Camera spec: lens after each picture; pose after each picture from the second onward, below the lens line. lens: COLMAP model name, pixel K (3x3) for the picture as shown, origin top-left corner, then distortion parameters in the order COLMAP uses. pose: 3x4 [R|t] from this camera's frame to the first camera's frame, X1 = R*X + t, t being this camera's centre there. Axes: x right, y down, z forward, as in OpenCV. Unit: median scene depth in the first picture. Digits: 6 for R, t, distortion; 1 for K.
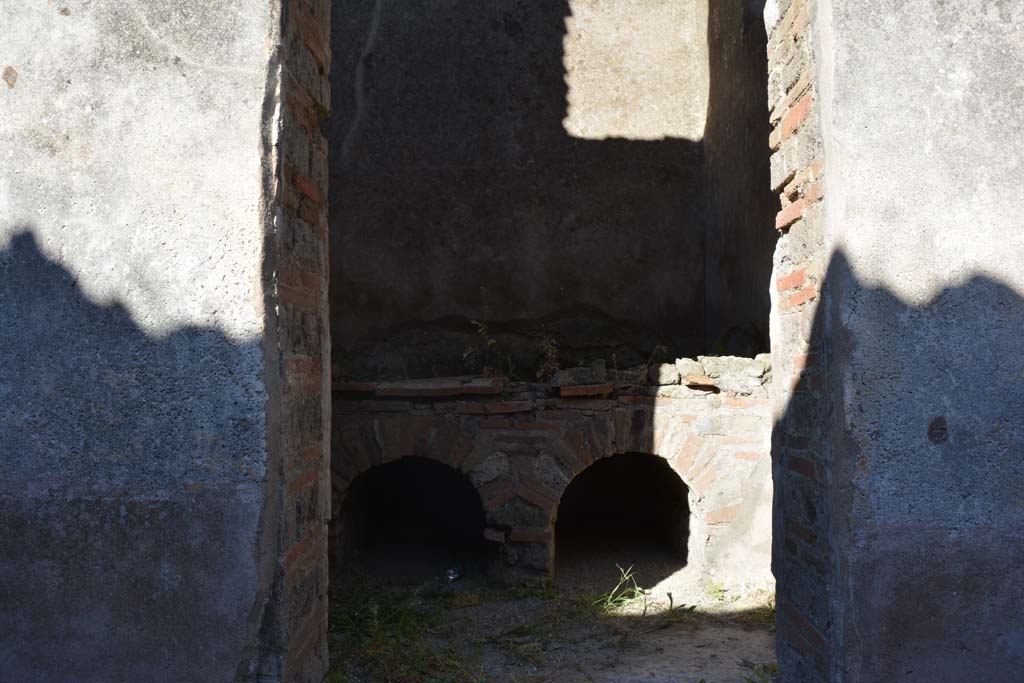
lens RADIAL K [[785.1, 0, 492.9], [0, 785.1, 333.2], [0, 0, 1]] dist [-0.154744, 0.099717]
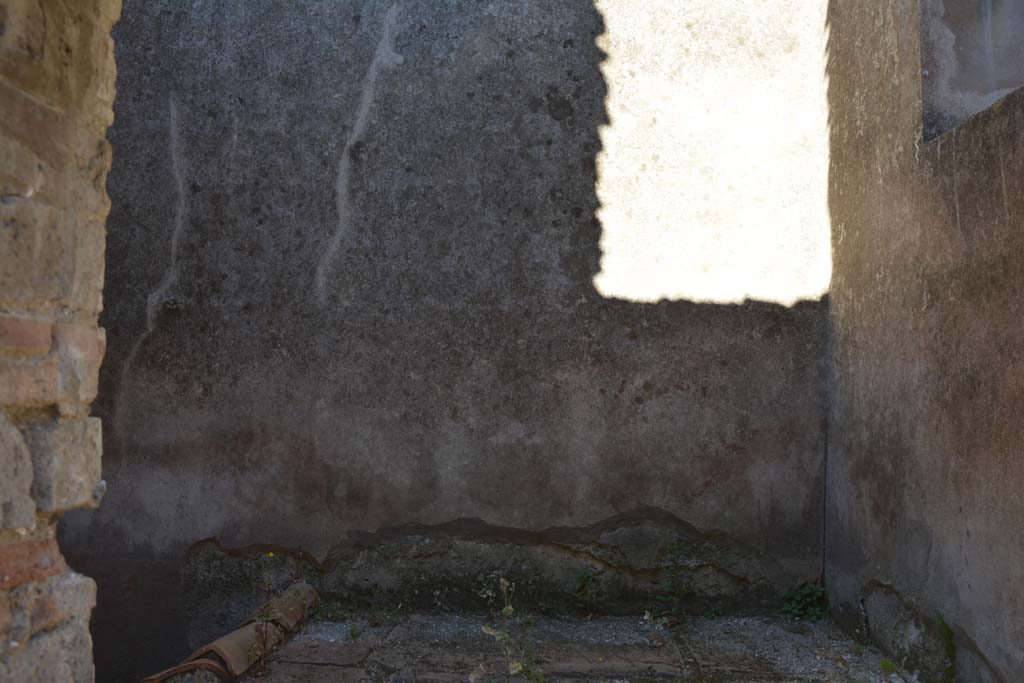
lens RADIAL K [[790.3, 0, 490.4], [0, 790.3, 332.0], [0, 0, 1]] dist [-0.164707, 0.102968]
pose [[0.998642, 0.020578, -0.047858, 0.000966], [-0.021899, 0.999389, -0.027227, -0.171175], [0.047269, 0.028238, 0.998483, 0.287800]]
